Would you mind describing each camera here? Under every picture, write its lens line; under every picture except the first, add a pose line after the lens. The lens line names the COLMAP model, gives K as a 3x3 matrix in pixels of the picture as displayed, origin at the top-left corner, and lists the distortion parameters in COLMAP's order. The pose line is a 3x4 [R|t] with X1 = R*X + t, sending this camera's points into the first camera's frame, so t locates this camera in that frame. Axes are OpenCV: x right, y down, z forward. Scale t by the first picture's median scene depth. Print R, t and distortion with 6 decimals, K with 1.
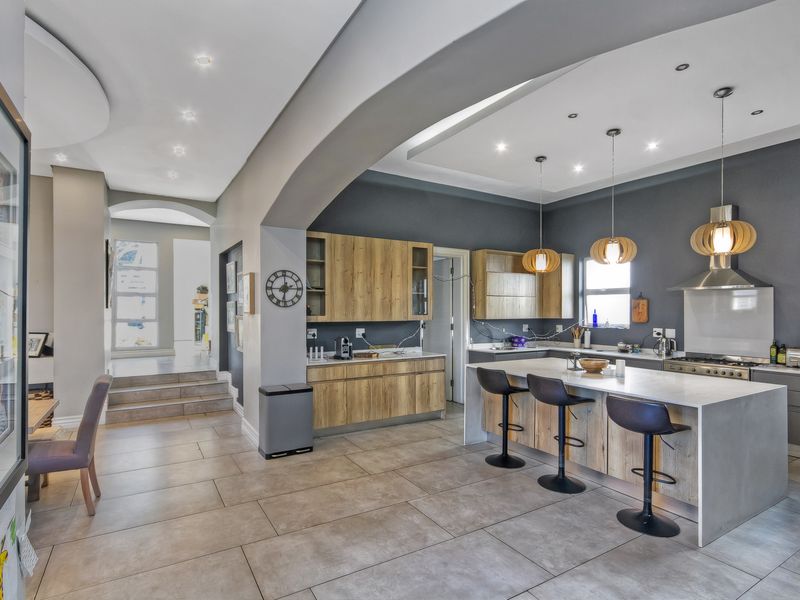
lens RADIAL K [[430.3, 0, 400.4], [0, 430.3, 305.7], [0, 0, 1]] dist [0.004297, 0.003688]
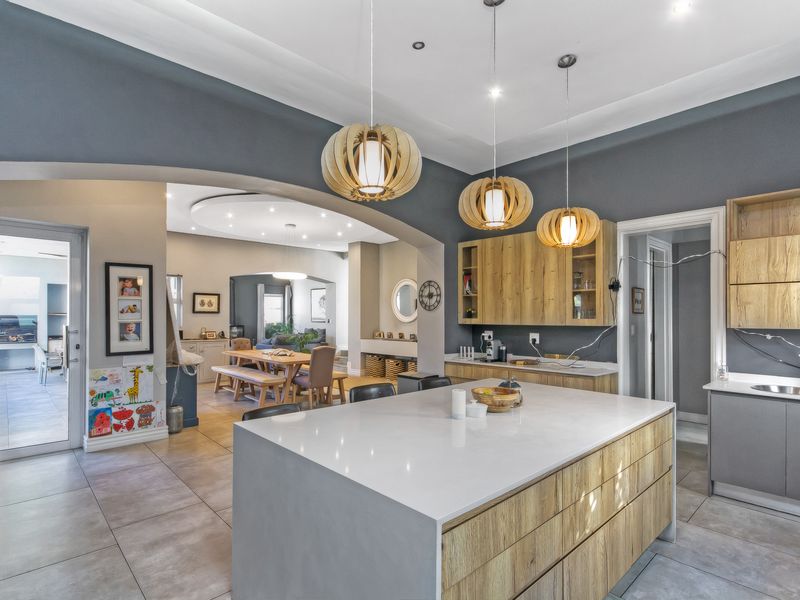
lens RADIAL K [[430.3, 0, 404.5], [0, 430.3, 315.9], [0, 0, 1]] dist [0.004297, 0.003688]
pose [[0.192901, -0.003502, -0.981212, 0.834238], [0.006282, 0.999978, -0.002334, 0.018688], [0.981198, -0.005714, 0.192919, 0.625248]]
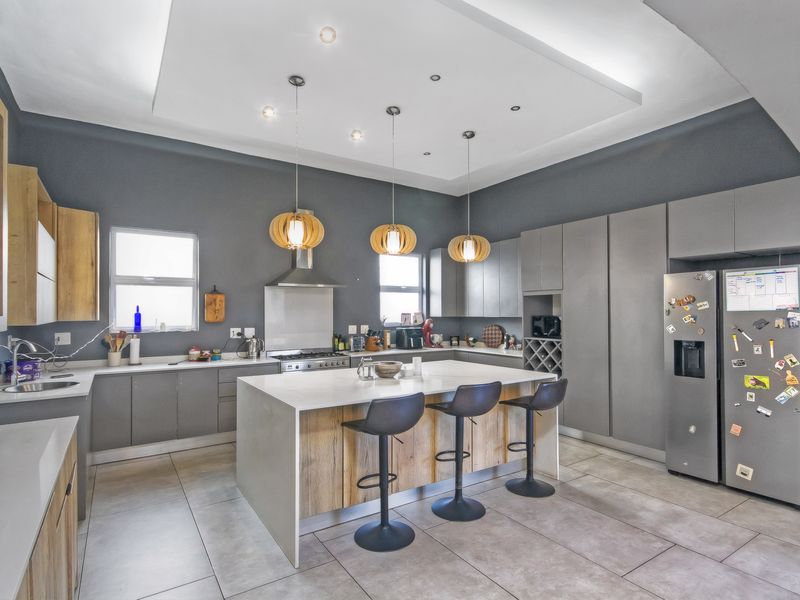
lens RADIAL K [[430.3, 0, 409.5], [0, 430.3, 303.9], [0, 0, 1]] dist [0.004297, 0.003688]
pose [[-0.041010, 0.015813, 0.999034, -0.340543], [-0.005211, 0.999858, -0.016040, 0.018640], [-0.999145, -0.005864, -0.040922, 0.819036]]
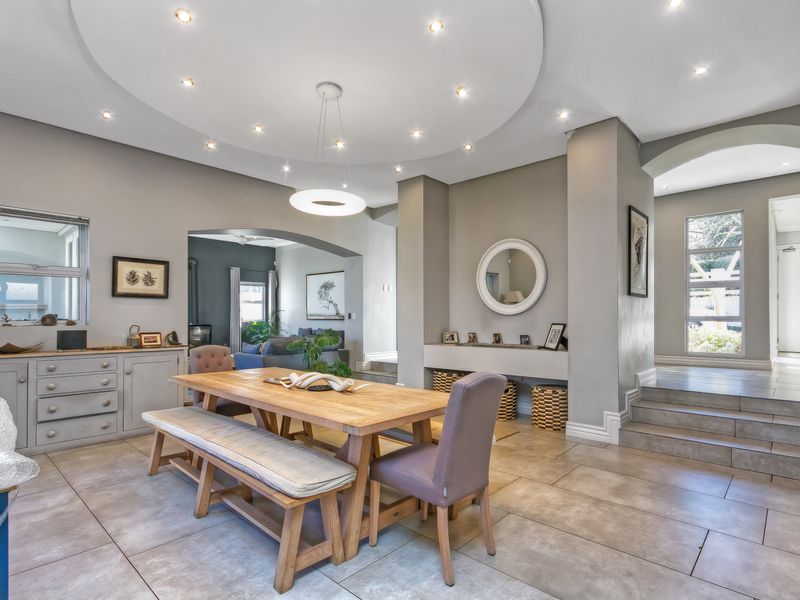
lens RADIAL K [[430.3, 0, 410.6], [0, 430.3, 317.9], [0, 0, 1]] dist [0.004297, 0.003688]
pose [[0.274451, -0.004001, -0.961593, -0.056316], [0.008671, 0.999961, -0.001685, 0.050315], [0.961562, -0.007876, 0.274475, 0.461331]]
